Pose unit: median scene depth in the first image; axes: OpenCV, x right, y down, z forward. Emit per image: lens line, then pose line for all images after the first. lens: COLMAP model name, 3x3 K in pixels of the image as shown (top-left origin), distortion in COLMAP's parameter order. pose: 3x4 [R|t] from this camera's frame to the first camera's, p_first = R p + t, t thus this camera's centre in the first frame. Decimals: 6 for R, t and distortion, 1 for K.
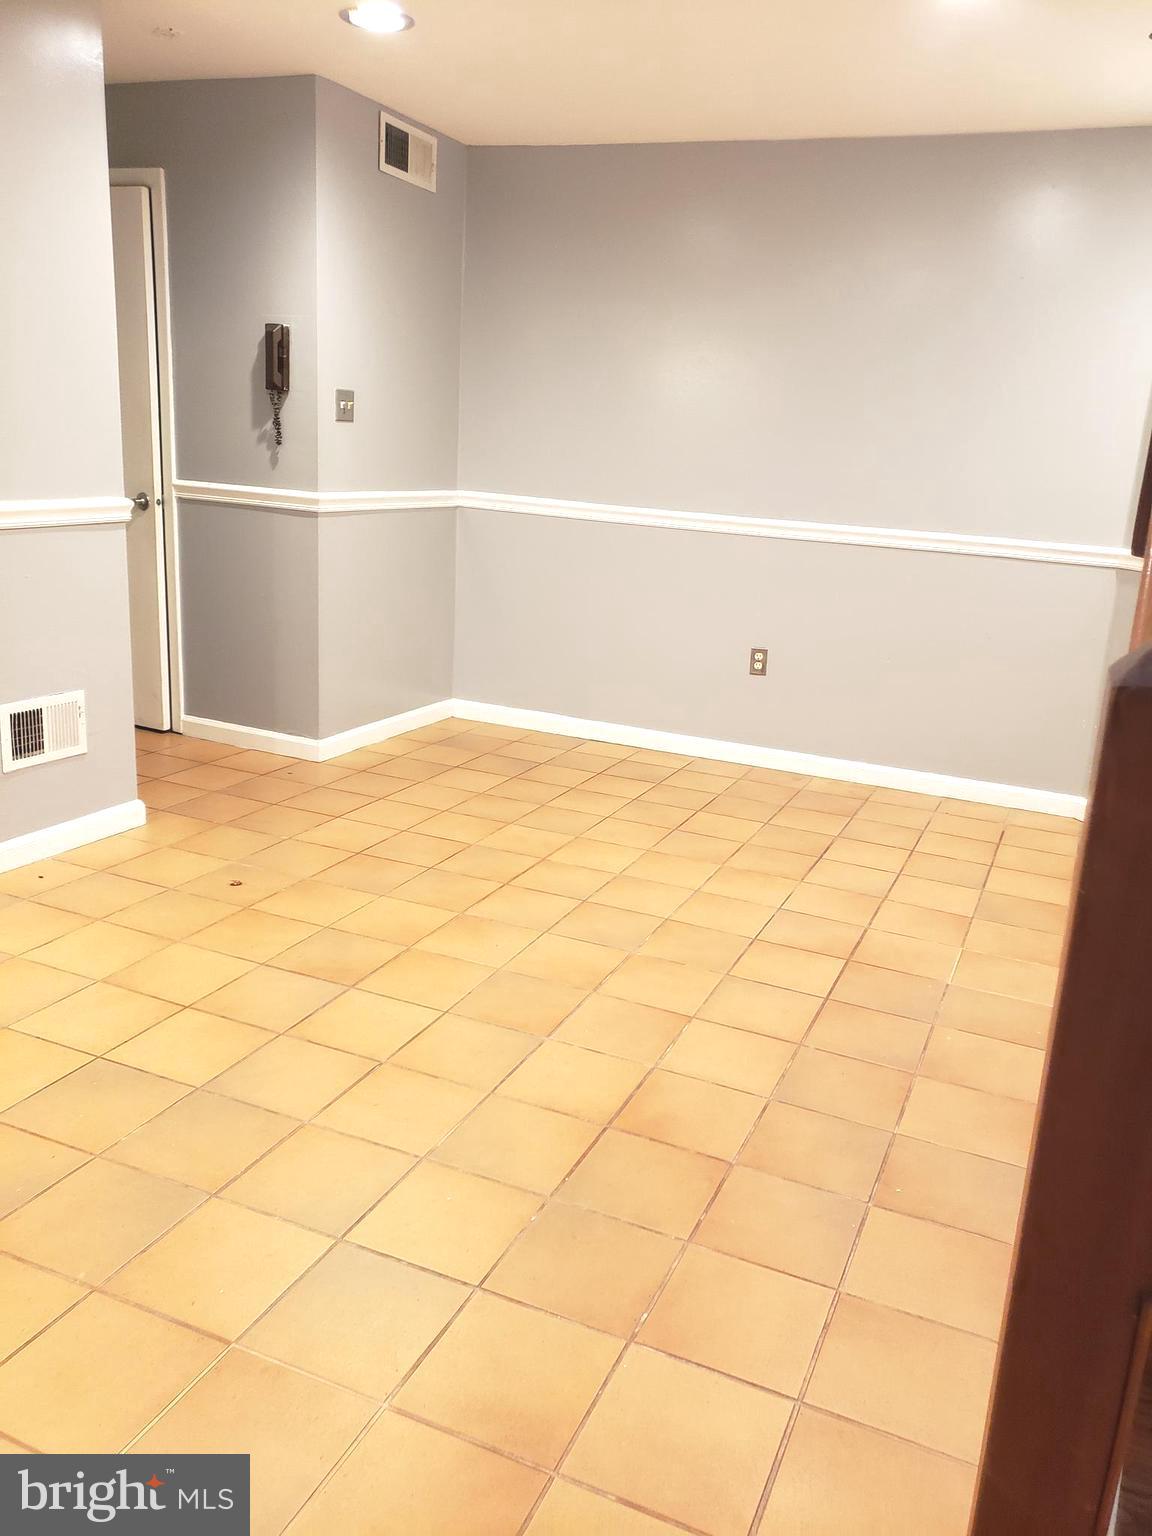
lens RADIAL K [[1171.1, 0, 625.0], [0, 1171.1, 727.7], [0, 0, 1]] dist [0.084625, -0.141912]
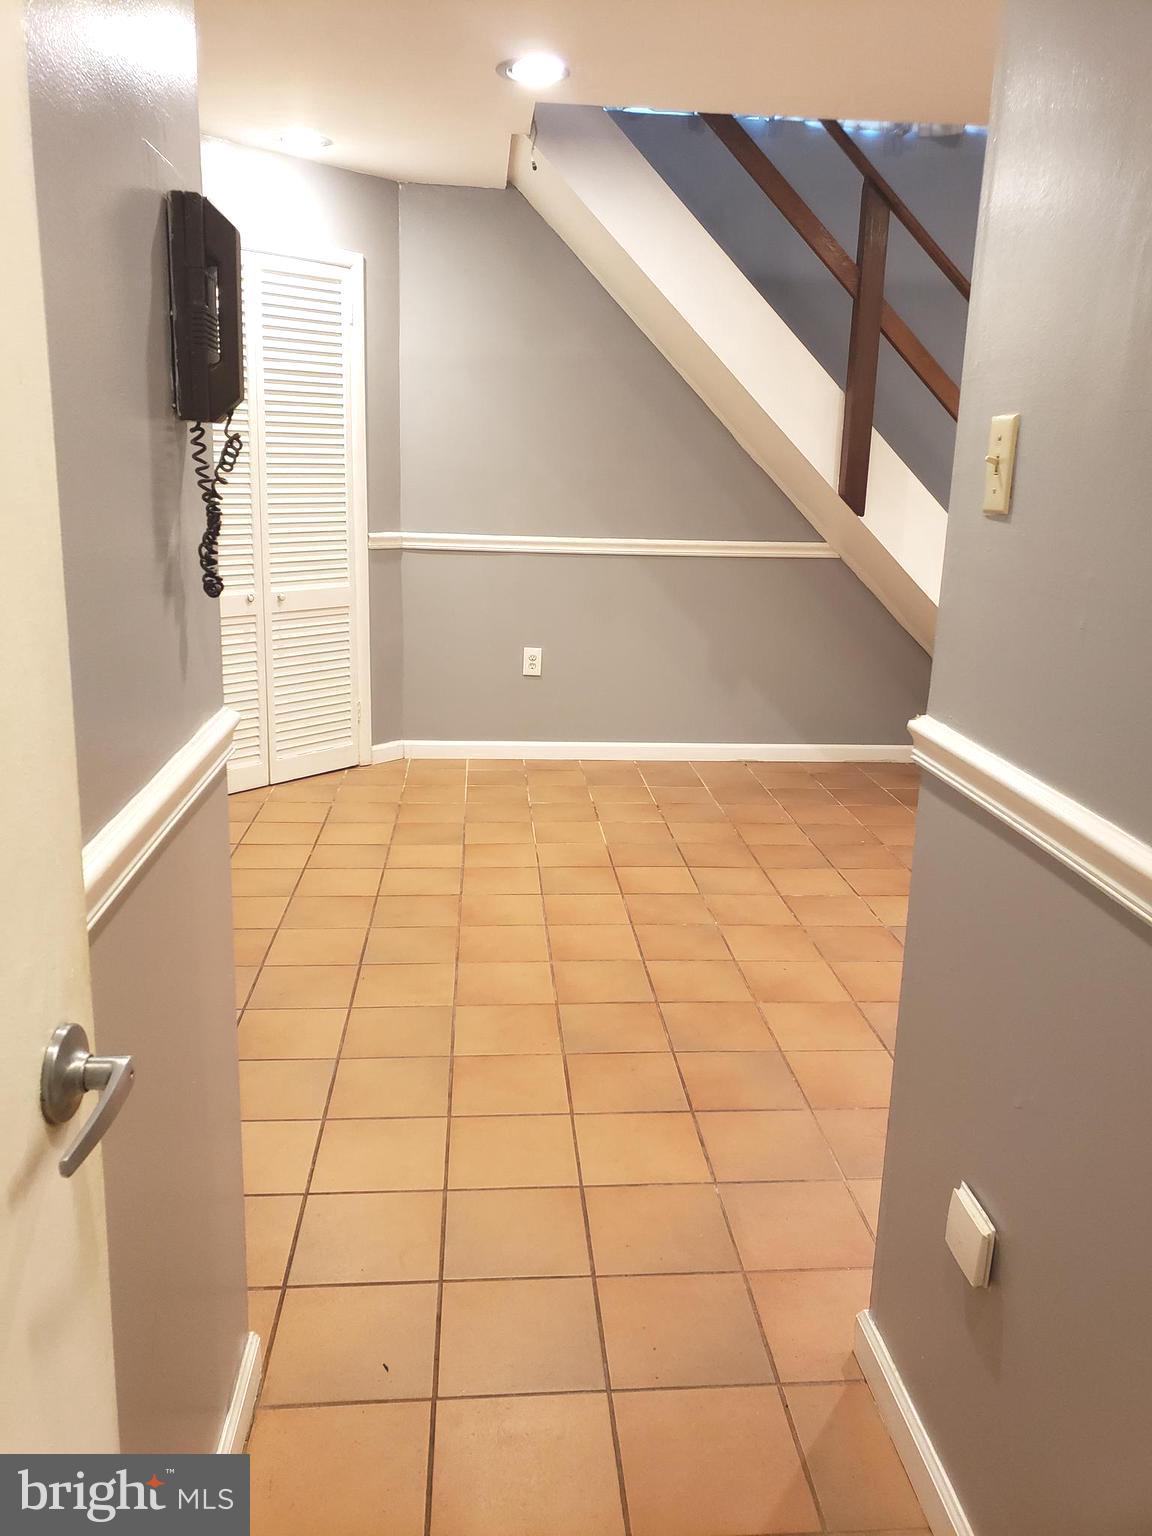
lens RADIAL K [[1171.1, 0, 625.0], [0, 1171.1, 727.7], [0, 0, 1]] dist [0.084625, -0.141912]
pose [[-0.470580, -0.270209, 0.839965, -0.749802], [0.140104, 0.916997, 0.373481, -0.369567], [-0.871163, 0.293435, -0.393663, 1.290127]]
